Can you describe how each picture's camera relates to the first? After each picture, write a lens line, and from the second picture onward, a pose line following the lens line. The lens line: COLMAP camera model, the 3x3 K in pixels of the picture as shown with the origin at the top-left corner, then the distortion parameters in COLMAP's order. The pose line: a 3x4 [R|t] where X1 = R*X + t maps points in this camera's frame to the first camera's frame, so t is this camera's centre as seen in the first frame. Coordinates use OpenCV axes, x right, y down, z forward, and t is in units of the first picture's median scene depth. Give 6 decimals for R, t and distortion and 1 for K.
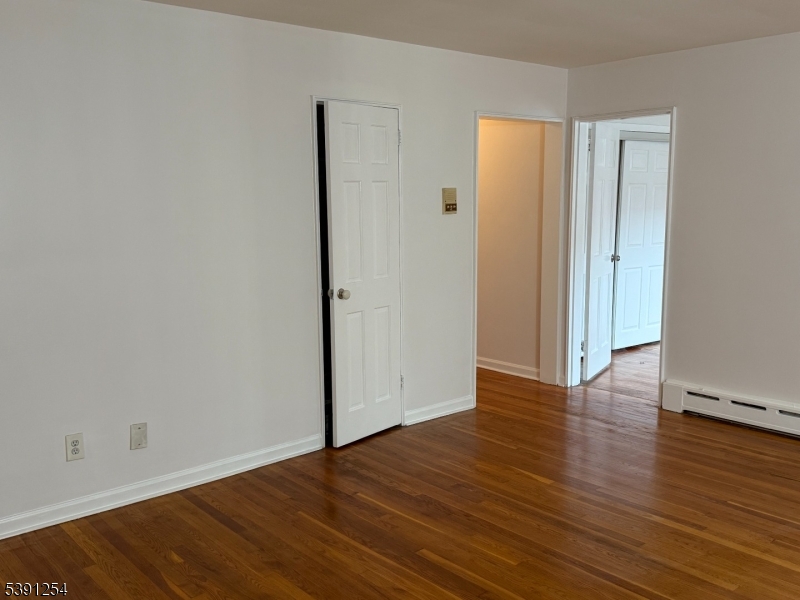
lens RADIAL K [[764.7, 0, 400.0], [0, 764.7, 300.0], [0, 0, 1]] dist [0.152624, -0.306082]
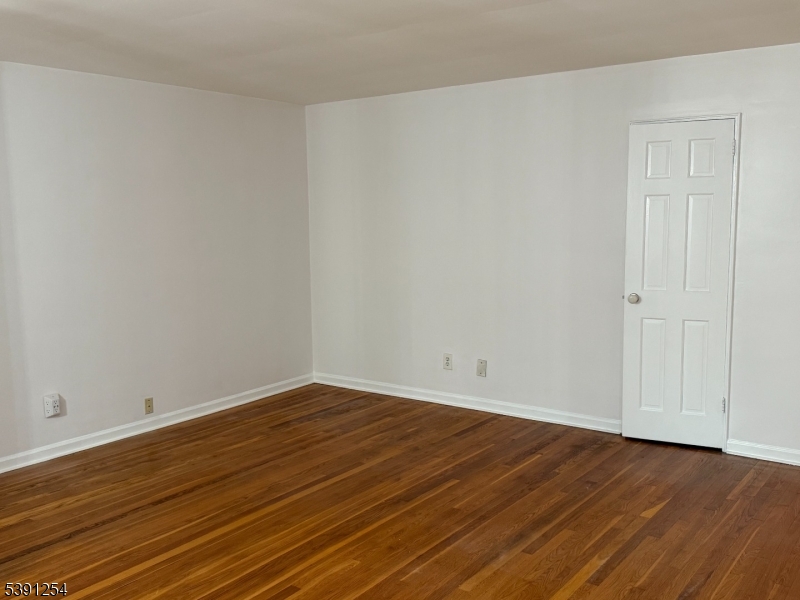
lens RADIAL K [[764.7, 0, 400.0], [0, 764.7, 300.0], [0, 0, 1]] dist [0.152624, -0.306082]
pose [[0.210716, 0.124601, -0.969574, 1.080284], [-0.124270, 0.987211, 0.099860, -0.087218], [0.969616, 0.099447, 0.223505, 0.500288]]
